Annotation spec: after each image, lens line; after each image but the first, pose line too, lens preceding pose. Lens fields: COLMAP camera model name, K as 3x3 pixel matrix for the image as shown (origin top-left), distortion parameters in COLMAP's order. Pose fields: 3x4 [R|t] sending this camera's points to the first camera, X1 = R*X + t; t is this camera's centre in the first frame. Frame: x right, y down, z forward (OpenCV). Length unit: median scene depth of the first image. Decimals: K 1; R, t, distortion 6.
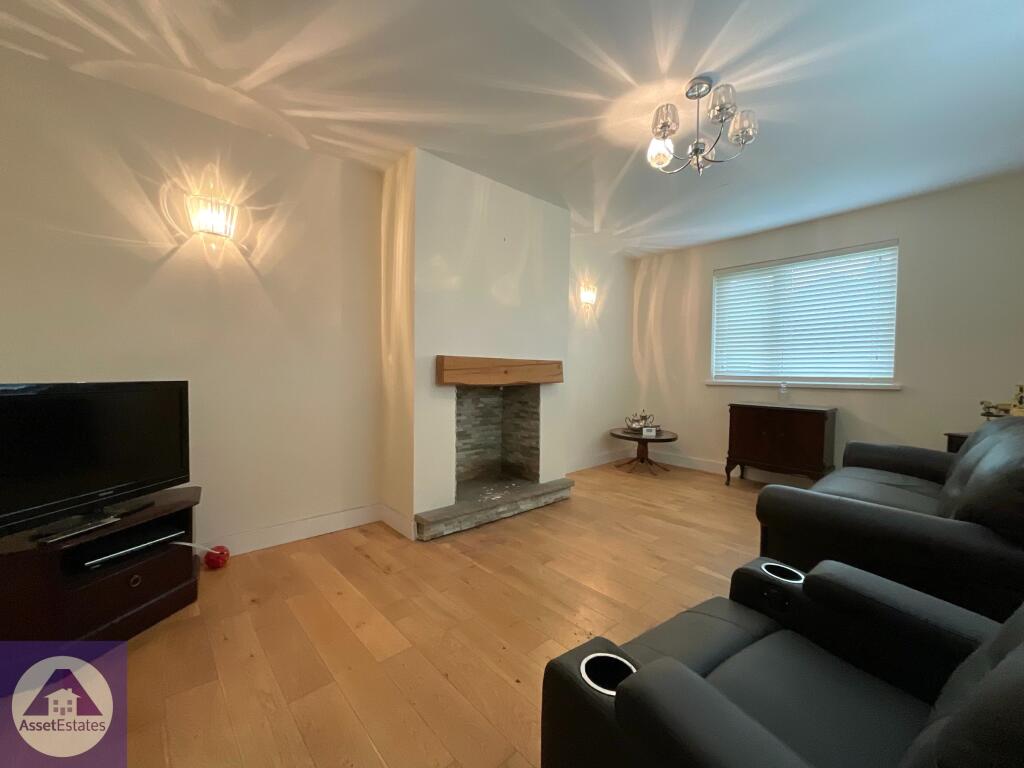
lens RADIAL K [[414.1, 0, 509.1], [0, 414.1, 384.3], [0, 0, 1]] dist [0.001531, 0.000648]
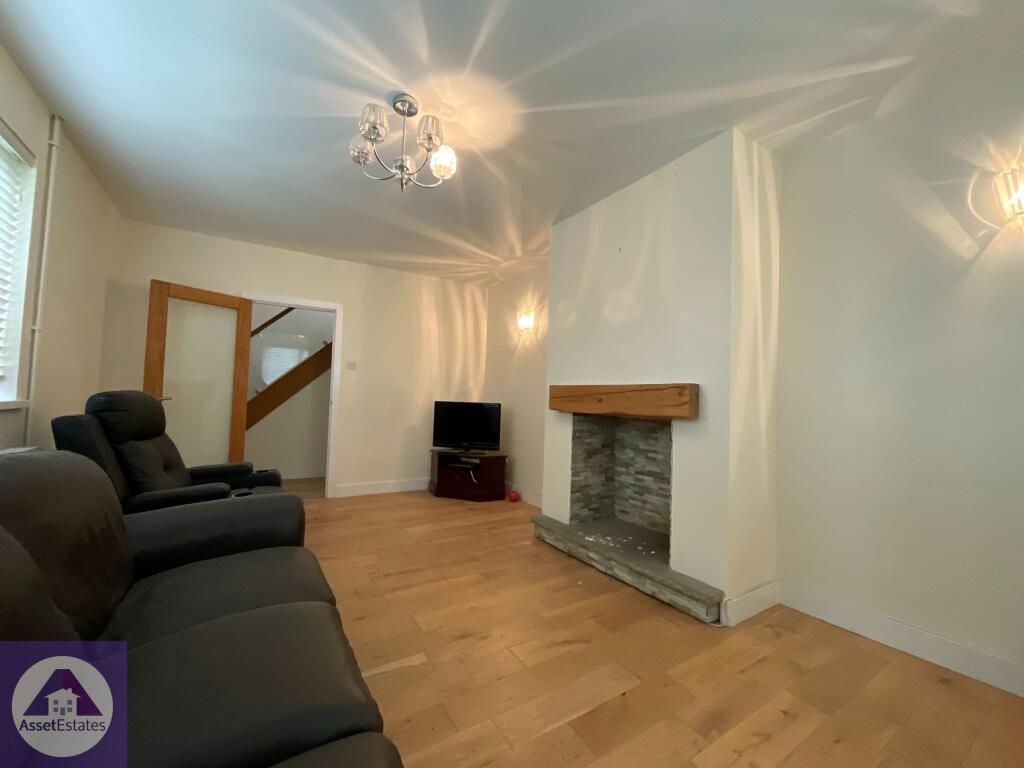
lens RADIAL K [[414.1, 0, 509.1], [0, 414.1, 384.3], [0, 0, 1]] dist [0.001531, 0.000648]
pose [[-0.175343, -0.047932, -0.983340, 0.954792], [-0.057050, 0.997630, -0.038456, -0.019688], [0.982853, 0.049356, -0.177662, 1.020102]]
